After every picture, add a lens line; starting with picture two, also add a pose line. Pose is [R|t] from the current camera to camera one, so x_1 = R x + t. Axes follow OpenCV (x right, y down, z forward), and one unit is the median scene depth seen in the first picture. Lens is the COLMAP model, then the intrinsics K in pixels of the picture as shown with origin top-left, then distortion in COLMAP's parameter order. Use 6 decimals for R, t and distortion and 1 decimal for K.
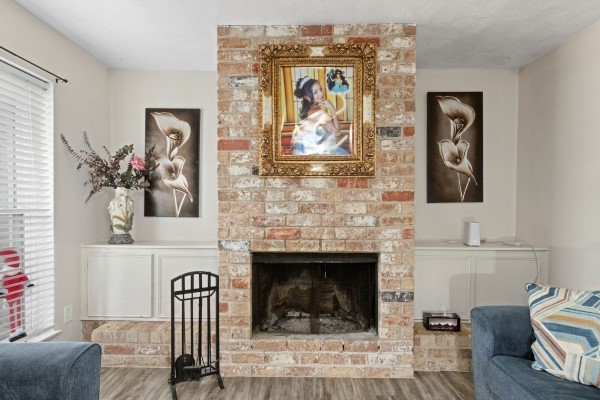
lens RADIAL K [[314.6, 0, 302.0], [0, 314.6, 209.5], [0, 0, 1]] dist [-0.000382, 0.000149]
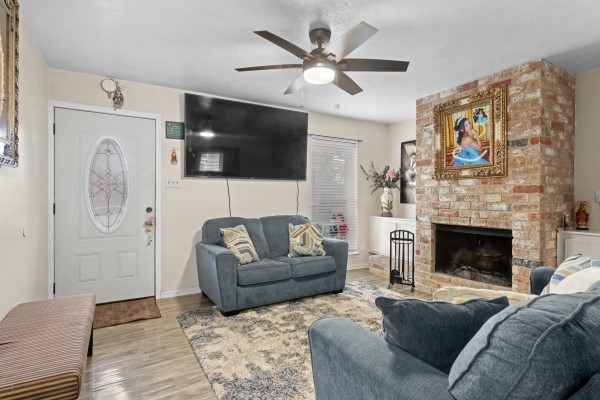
lens RADIAL K [[318.2, 0, 300.0], [0, 318.2, 200.0], [0, 0, 1]] dist [0.000906, 0.000415]
pose [[0.518462, 0.004574, -0.855088, 0.981126], [-0.011305, 0.999935, -0.001506, 0.017730], [0.855026, 0.010447, 0.518480, -0.555090]]
